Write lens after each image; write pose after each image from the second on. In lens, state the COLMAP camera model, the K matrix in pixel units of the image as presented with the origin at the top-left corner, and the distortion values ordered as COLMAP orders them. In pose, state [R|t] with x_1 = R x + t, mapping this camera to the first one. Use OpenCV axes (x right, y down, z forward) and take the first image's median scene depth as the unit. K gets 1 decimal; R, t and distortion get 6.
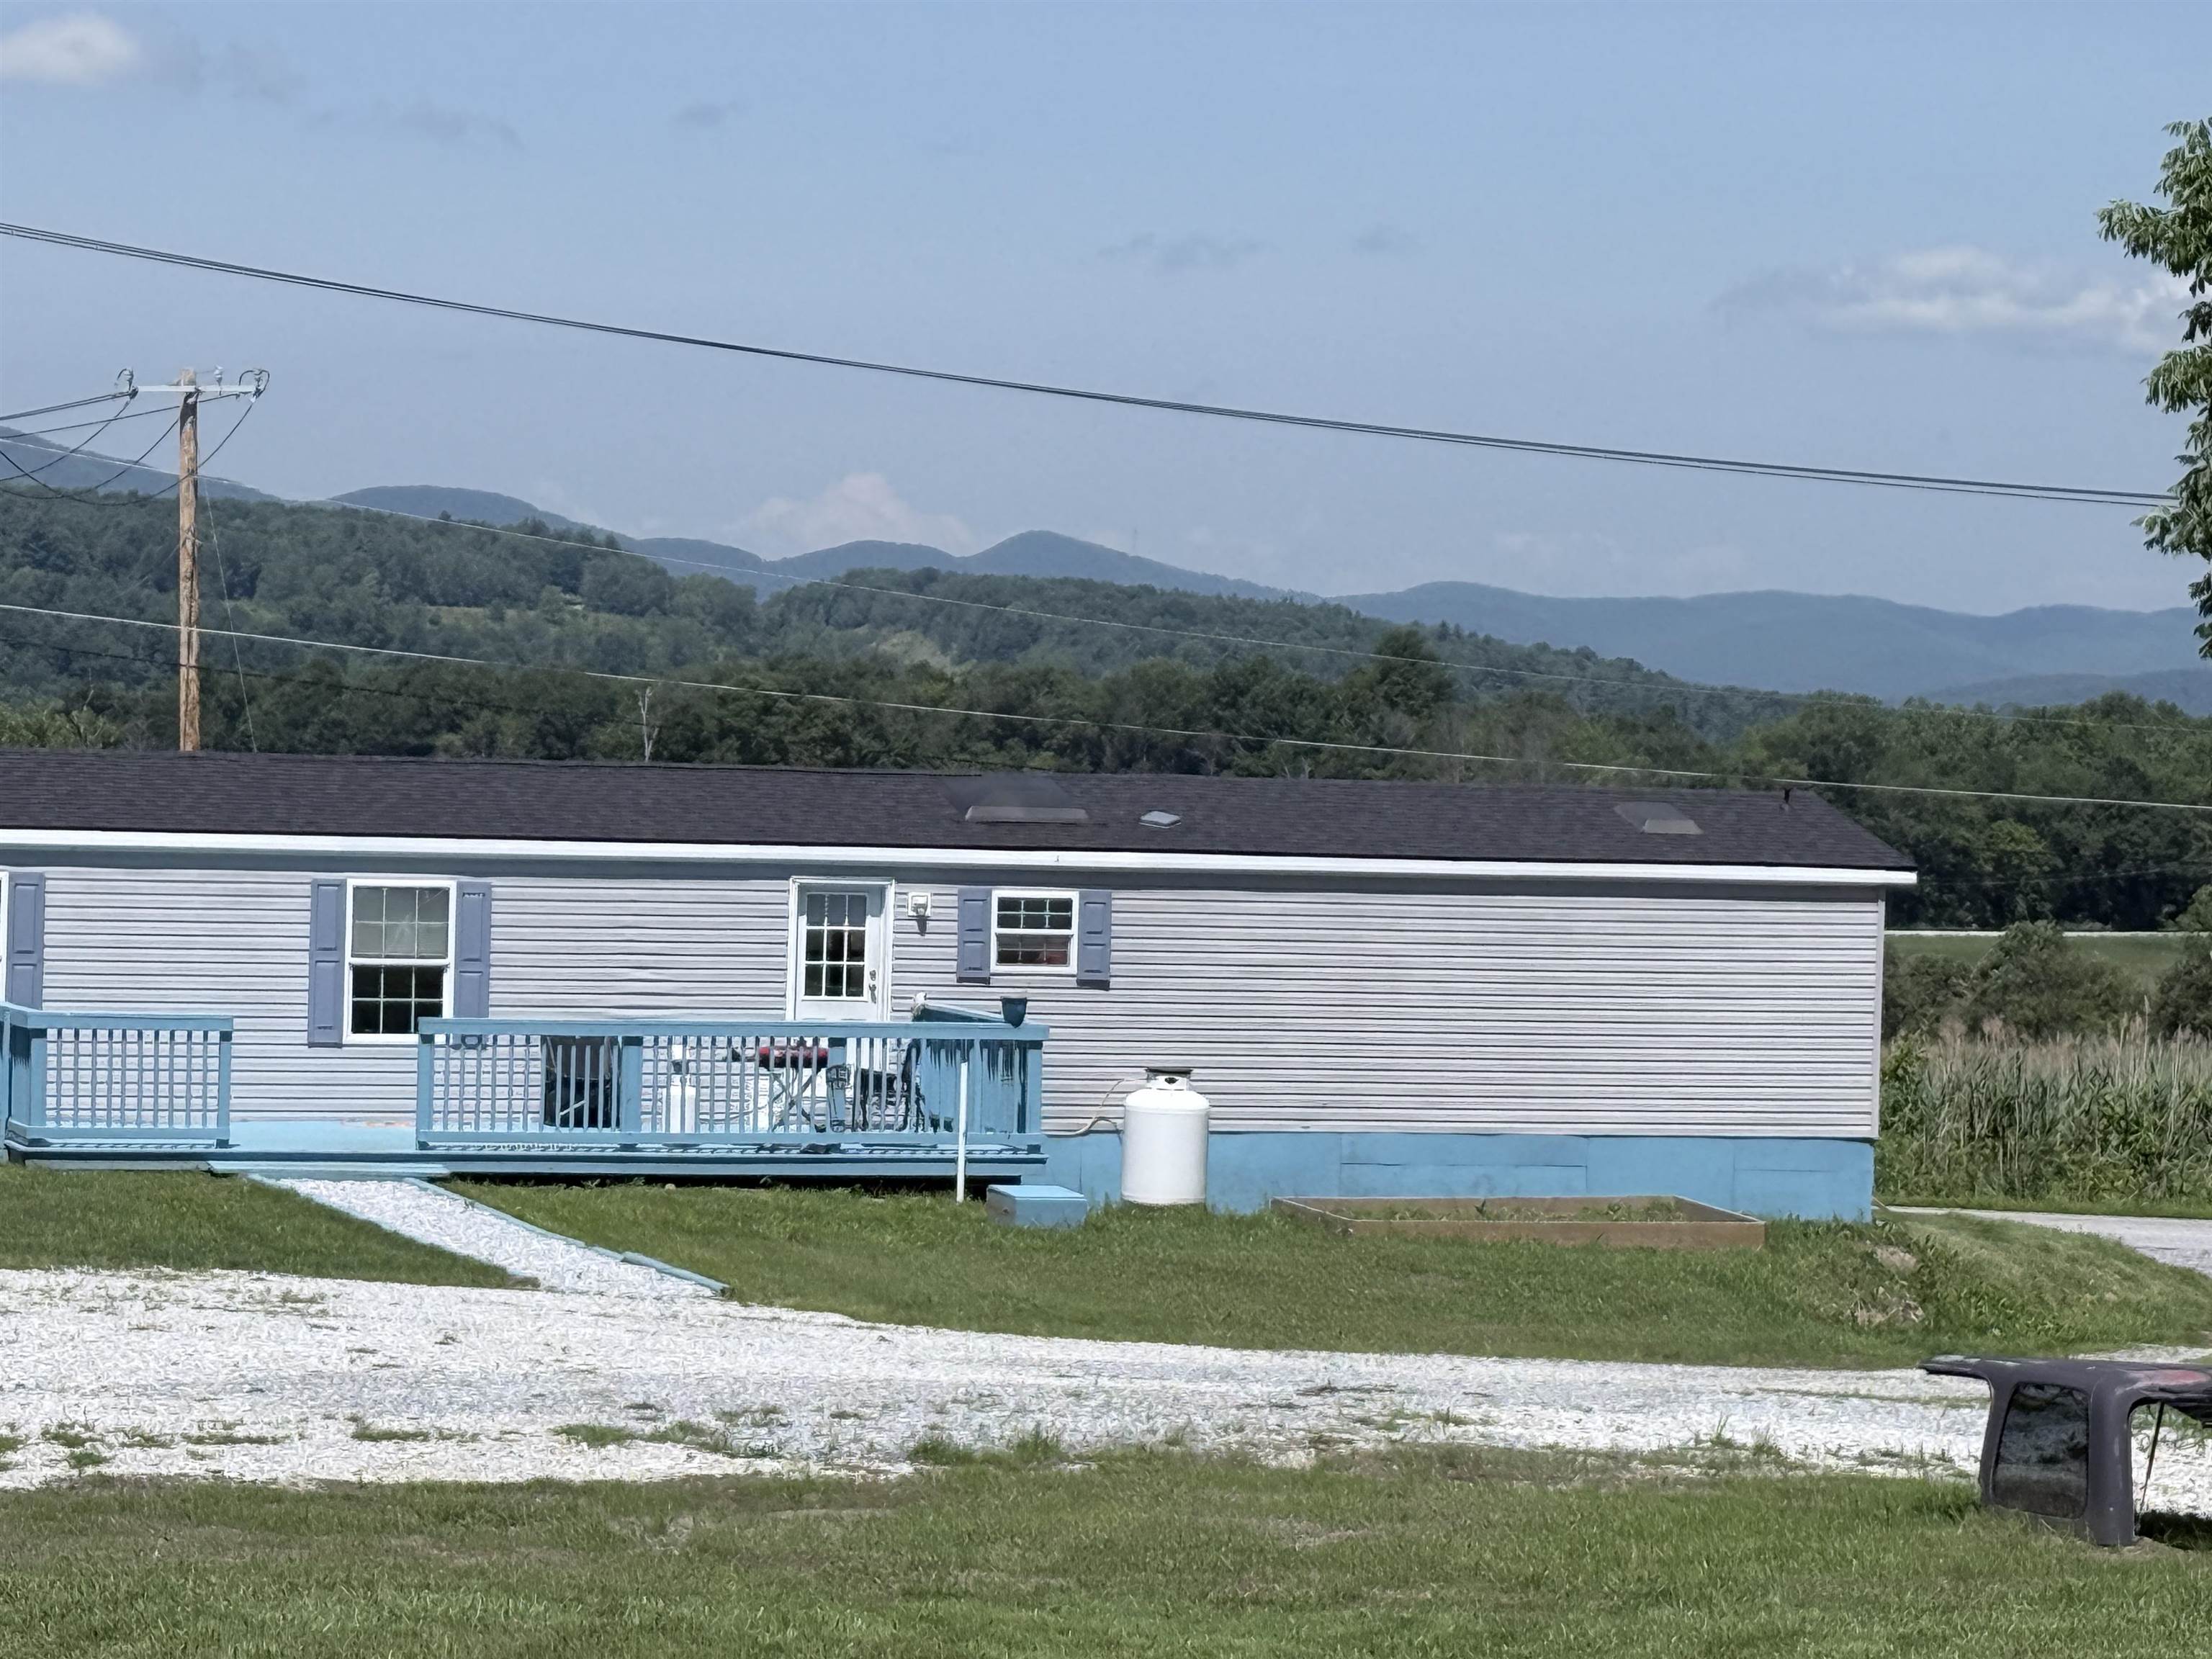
lens RADIAL K [[7037.2, 0, 1107.6], [0, 7037.2, 828.6], [0, 0, 1]] dist [0.091447, 0.000000]
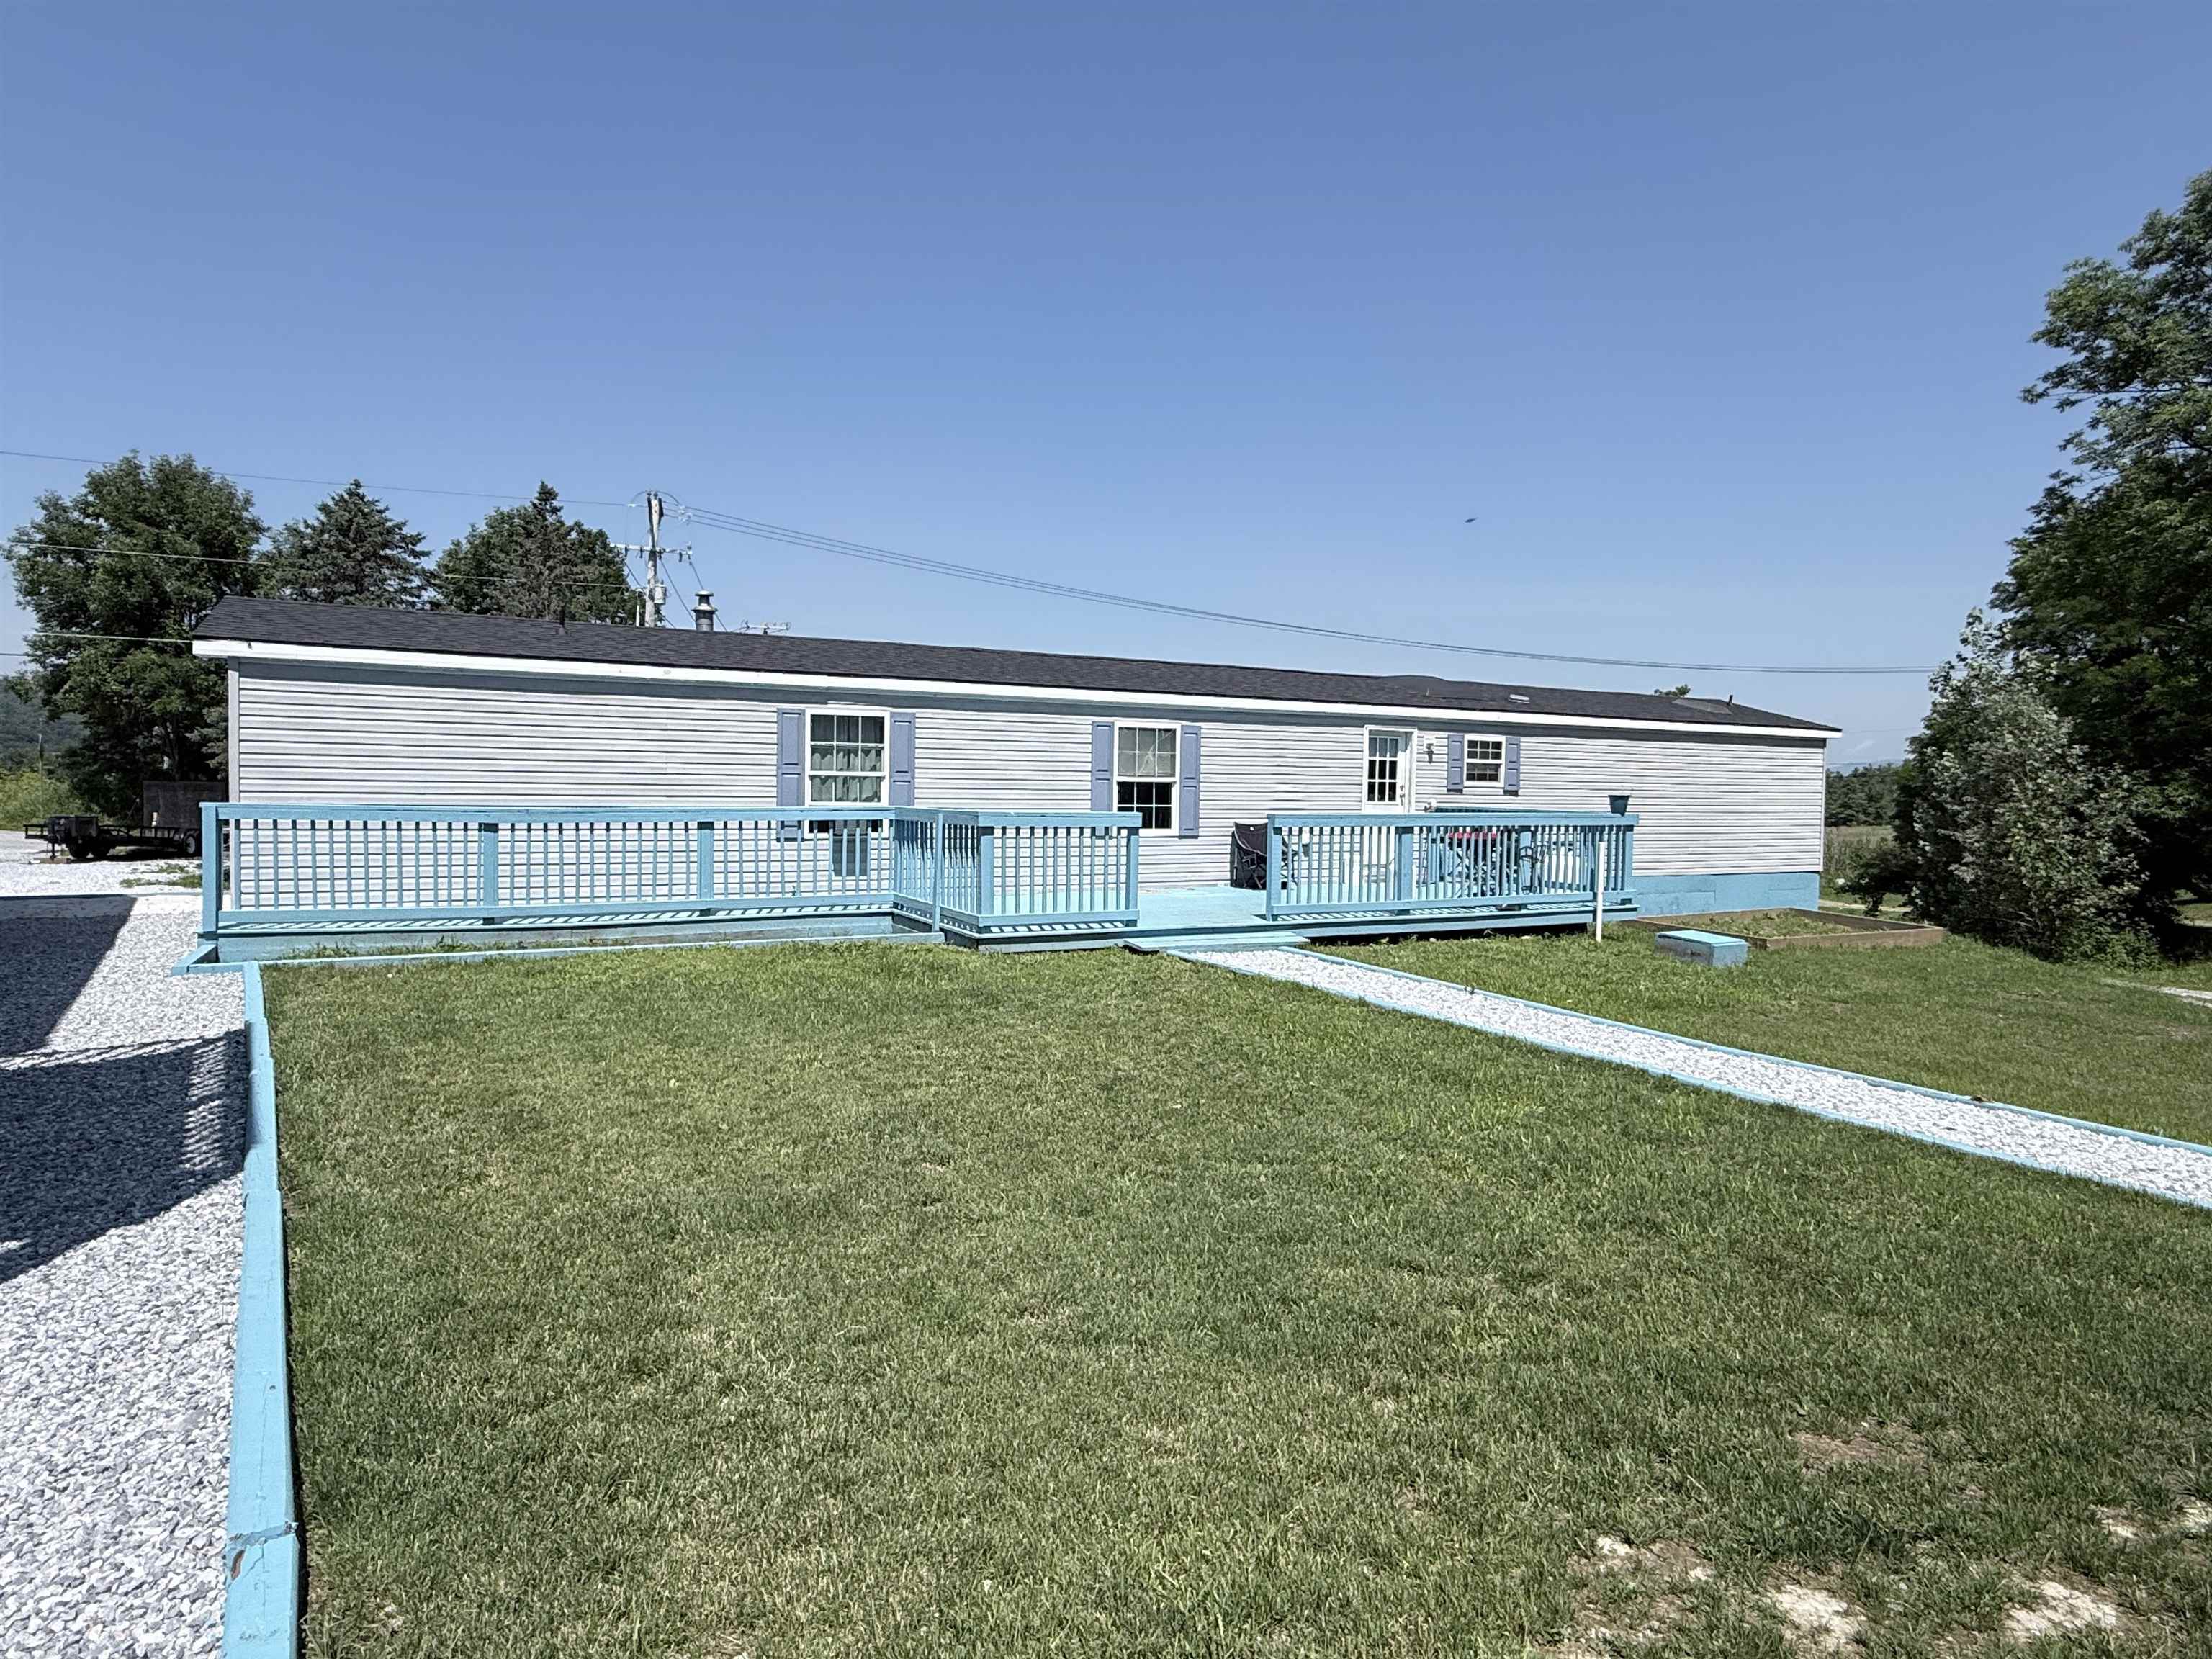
lens RADIAL K [[1277.5, 0, 1094.7], [0, 1277.5, 816.6], [0, 0, 1]] dist [-0.003037, 0.000695]
pose [[0.983657, -0.014669, 0.179454, -0.156493], [0.011450, 0.999755, 0.018958, 0.021259], [-0.179688, -0.016593, 0.983584, 0.731877]]
